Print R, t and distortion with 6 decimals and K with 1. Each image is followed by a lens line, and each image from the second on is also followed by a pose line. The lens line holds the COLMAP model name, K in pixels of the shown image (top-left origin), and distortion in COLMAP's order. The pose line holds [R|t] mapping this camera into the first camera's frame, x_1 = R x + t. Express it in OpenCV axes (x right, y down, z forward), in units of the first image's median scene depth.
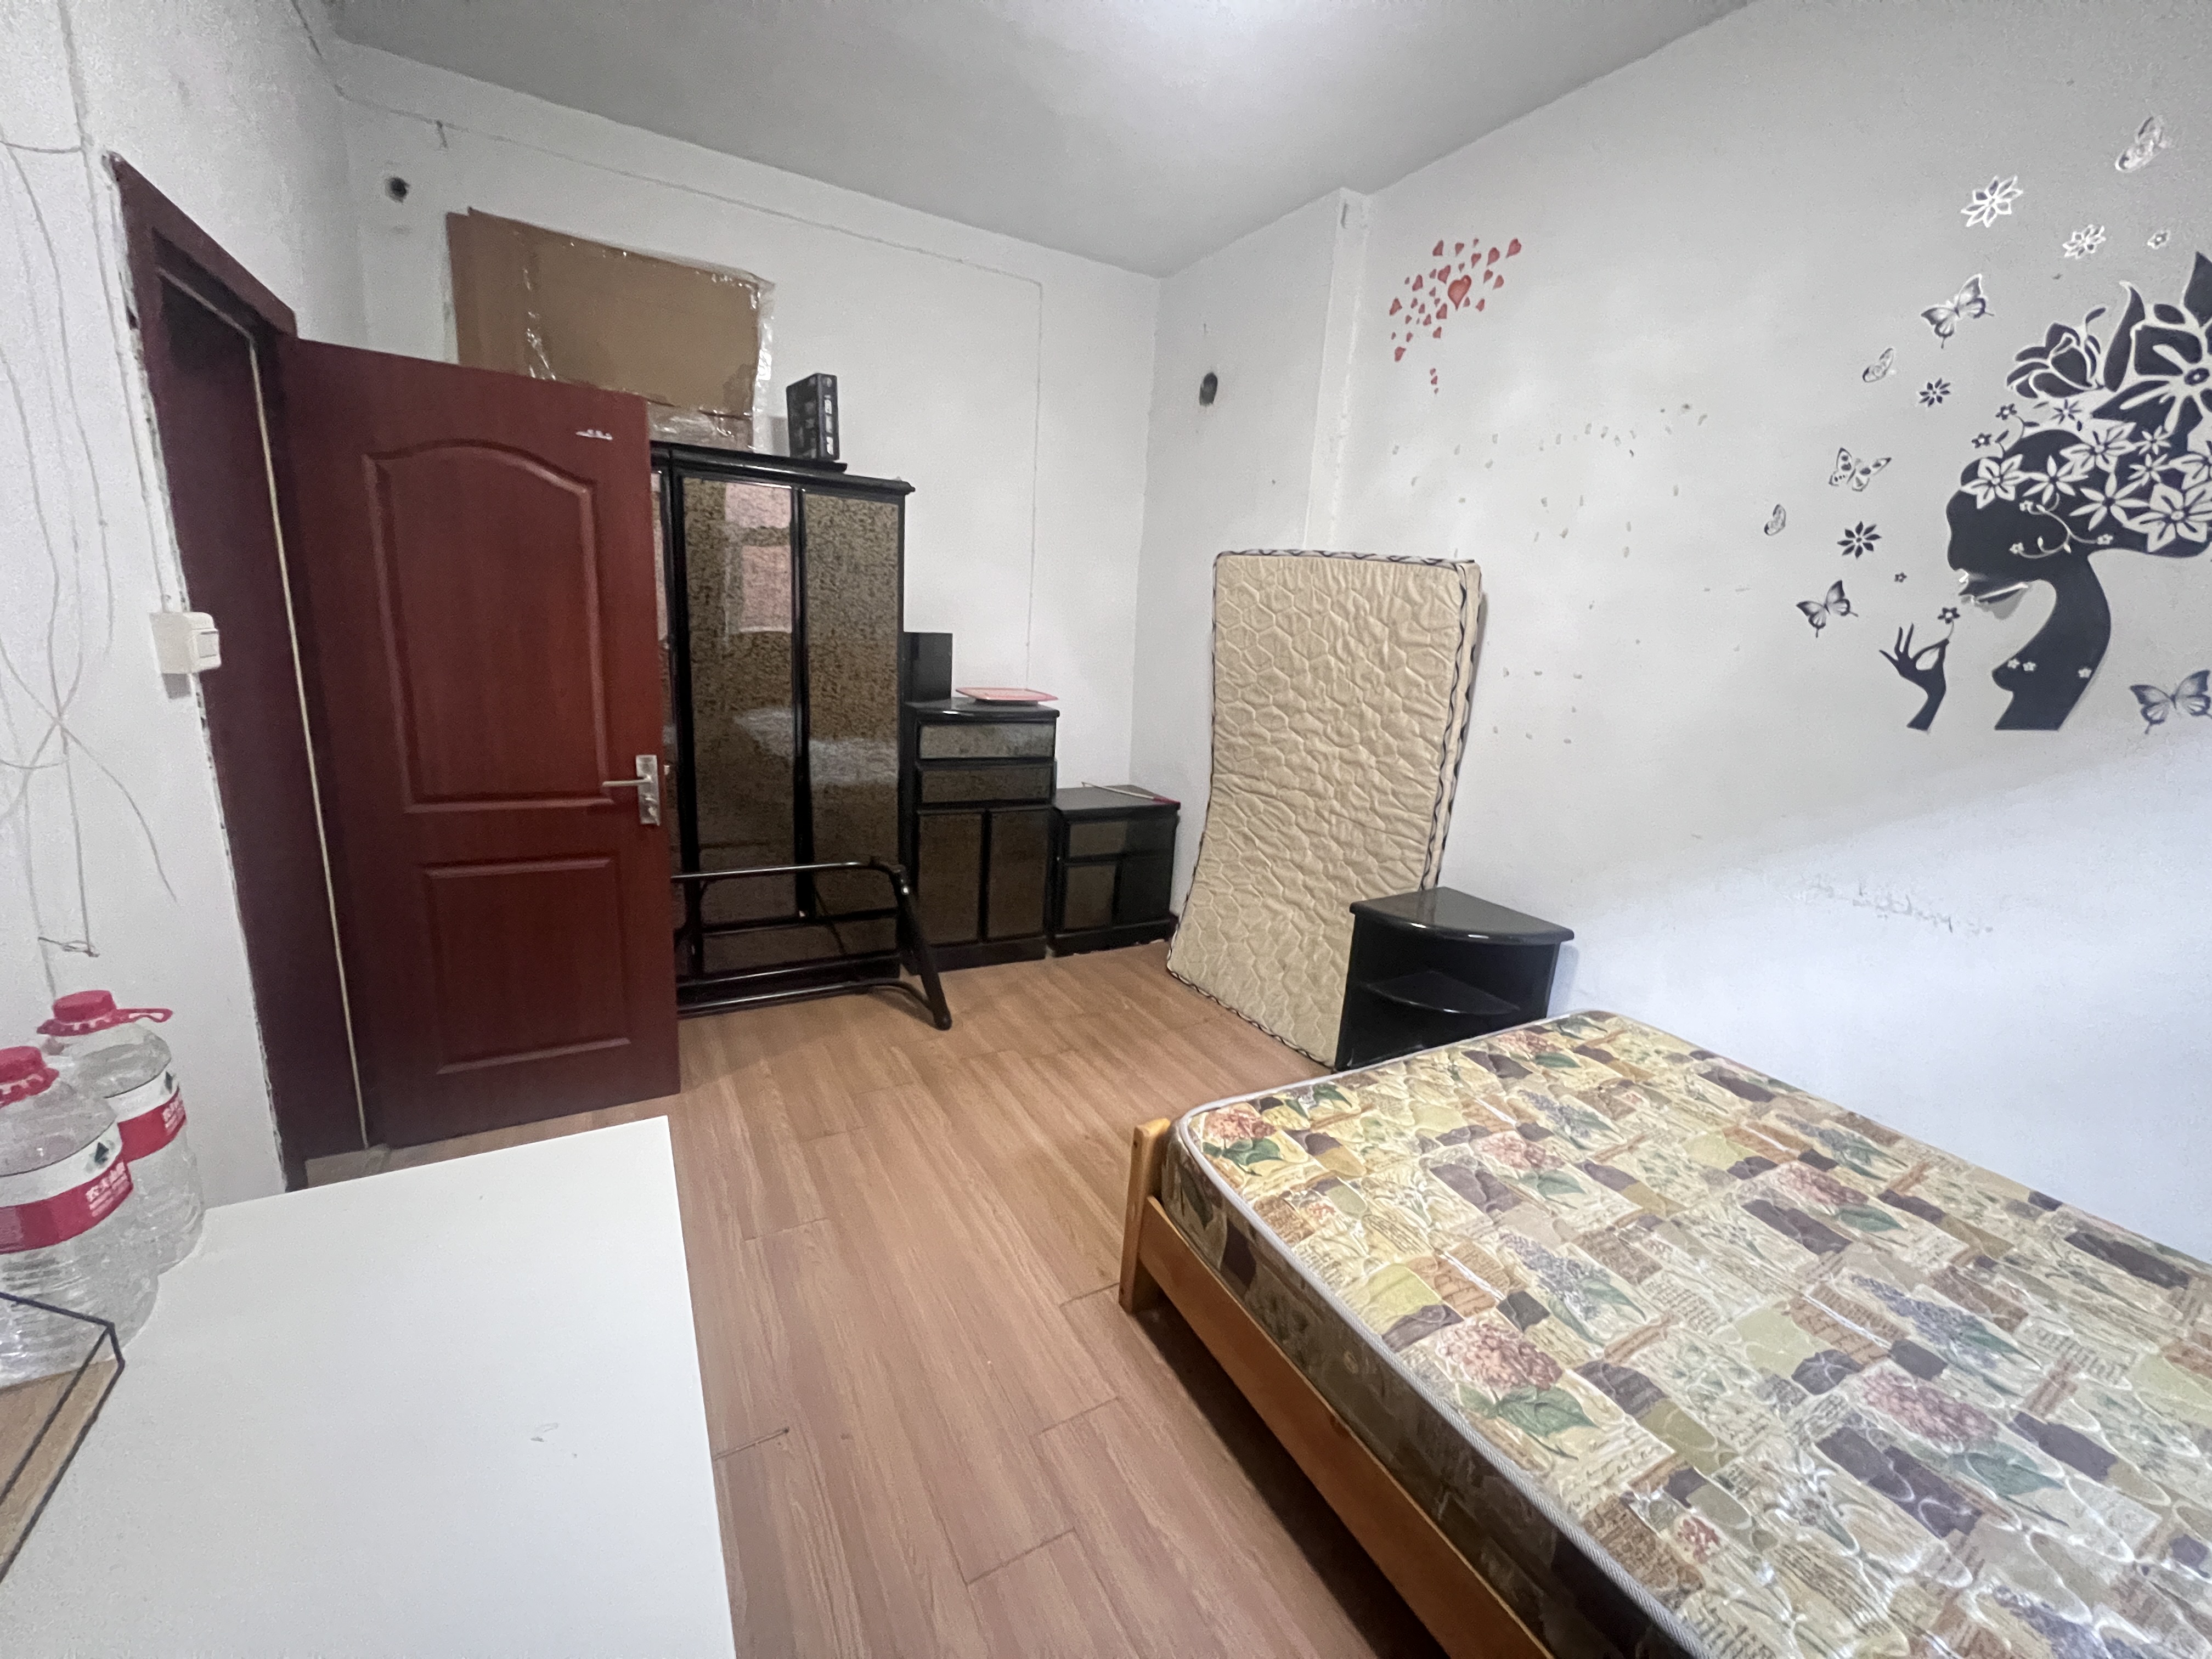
lens RADIAL K [[887.8, 0, 1111.5], [0, 887.8, 831.1], [0, 0, 1]] dist [-0.001830, -0.000313]
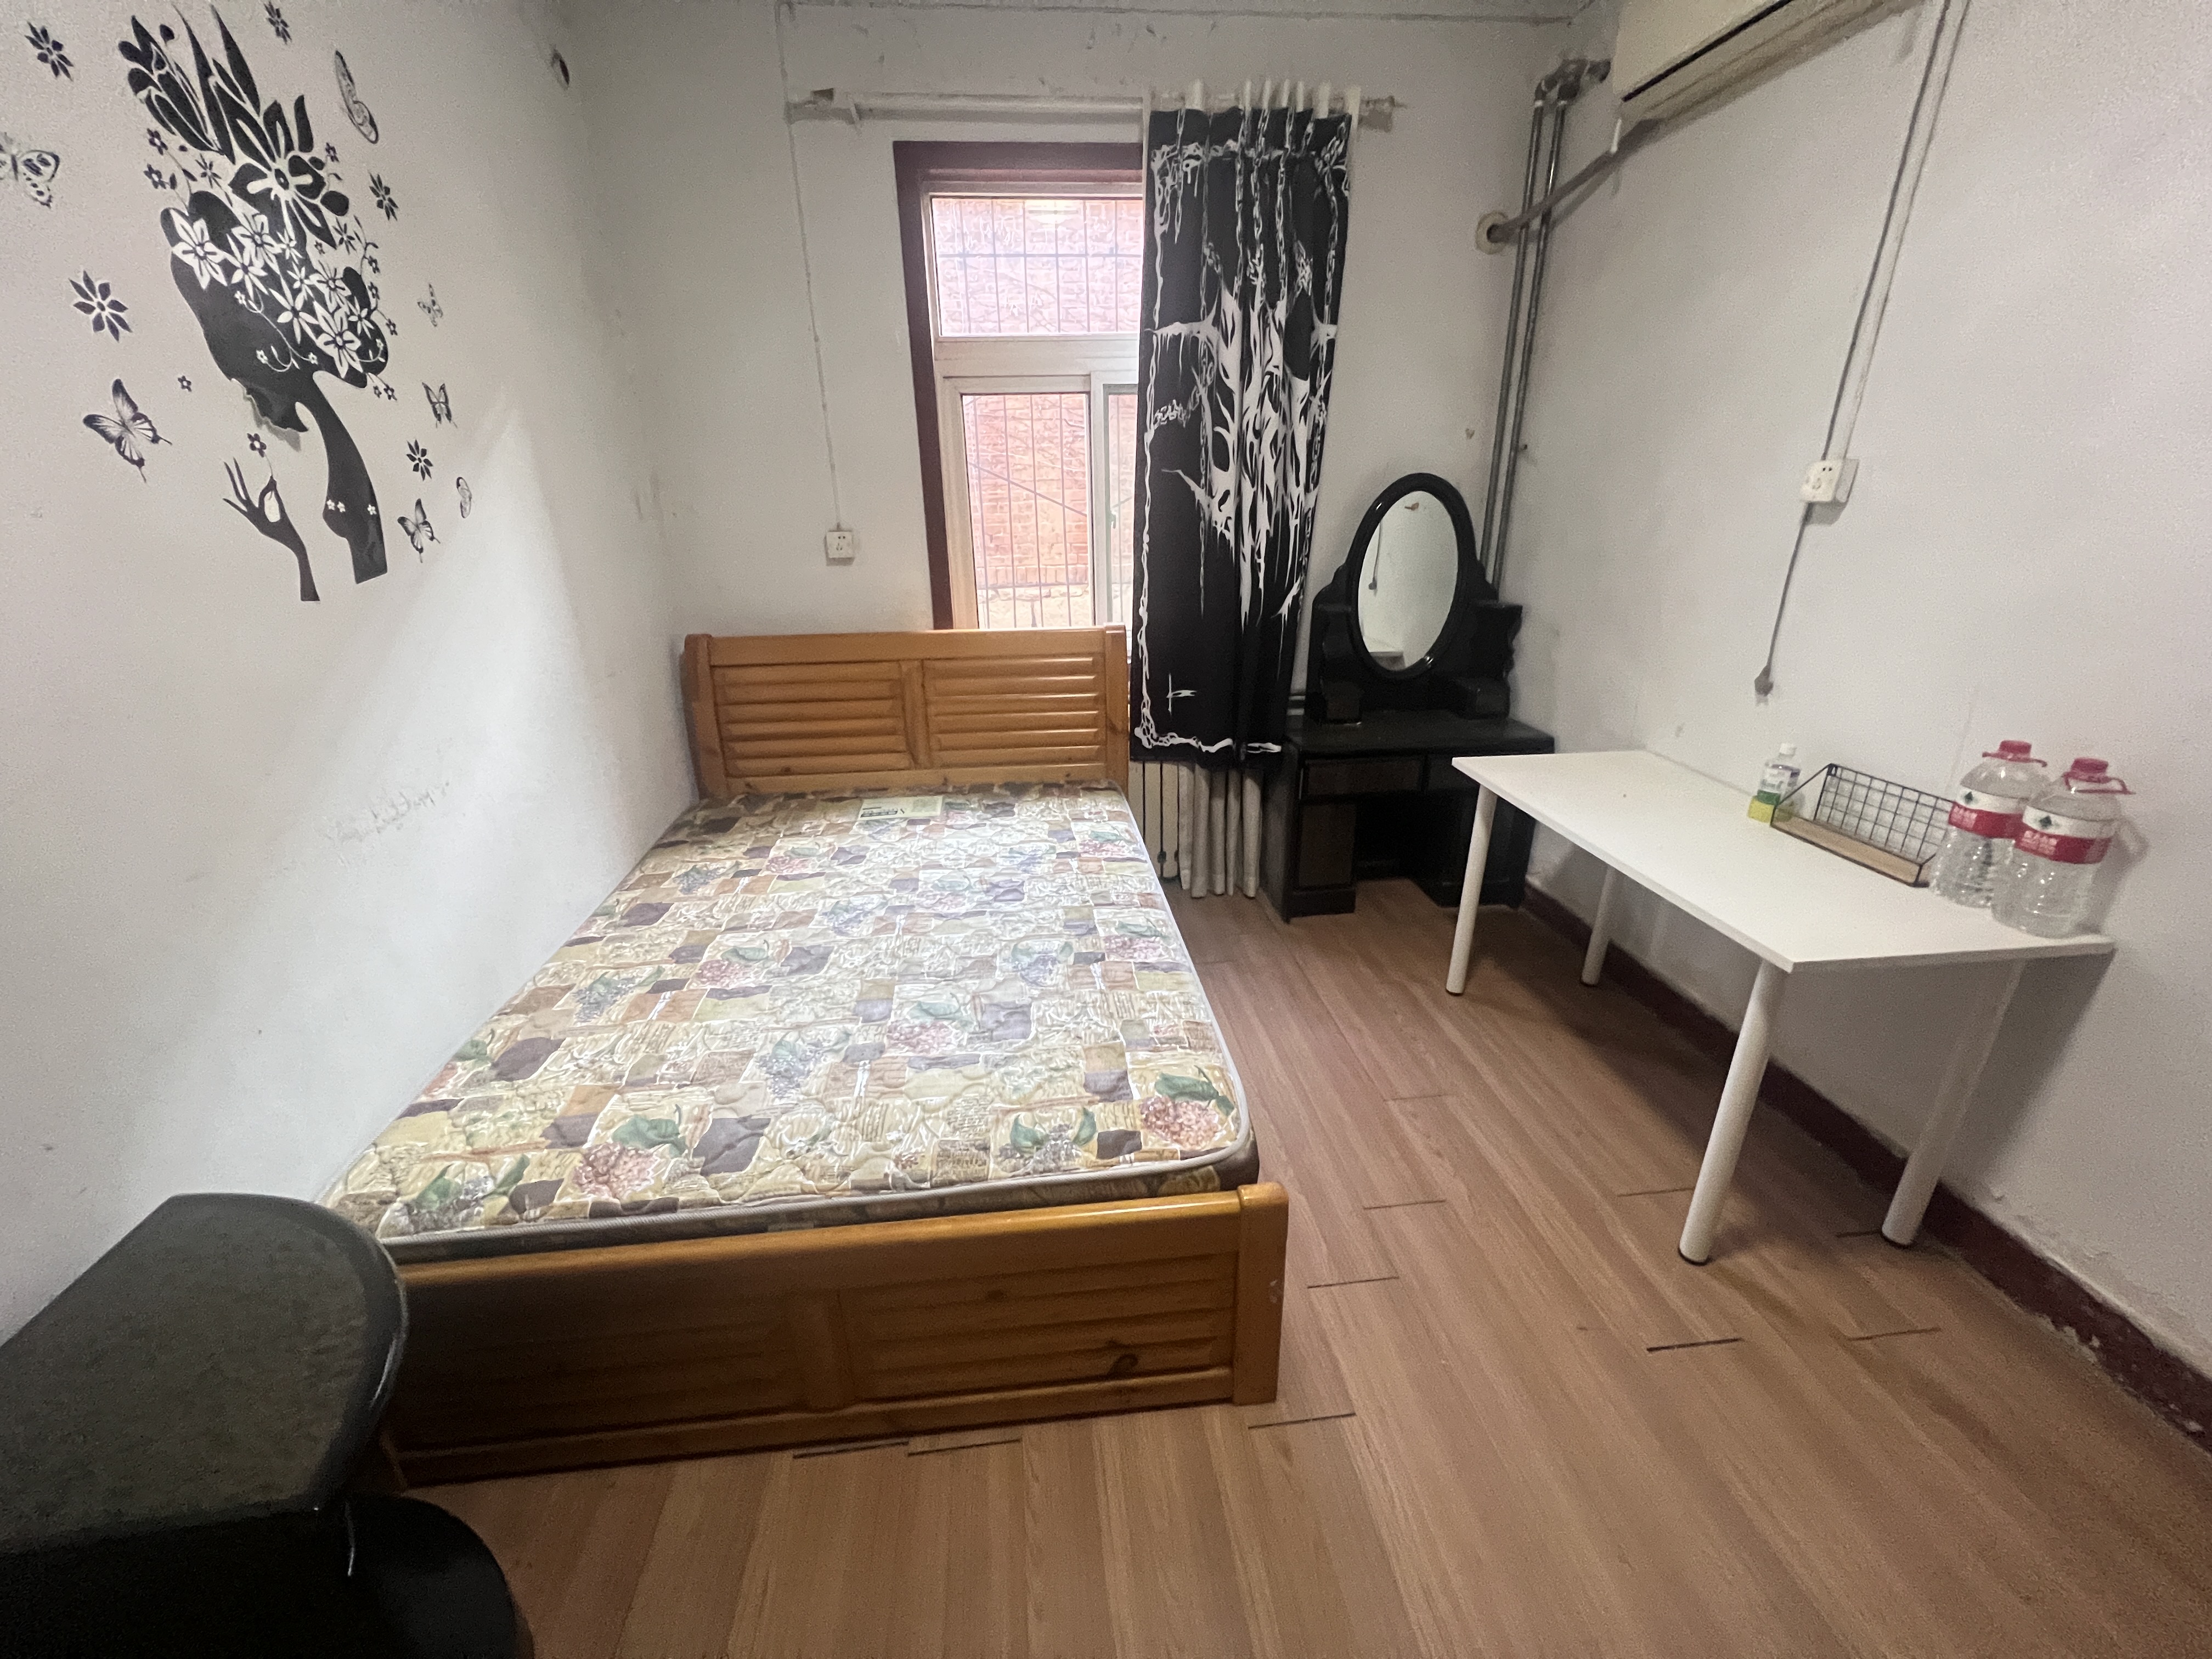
lens RADIAL K [[887.8, 0, 1103.7], [0, 887.8, 826.5], [0, 0, 1]] dist [-0.001830, -0.000313]
pose [[-0.918906, -0.187038, 0.347317, -0.035569], [0.048332, 0.820434, 0.569695, -0.401694], [-0.391506, 0.540282, -0.744861, 1.573508]]
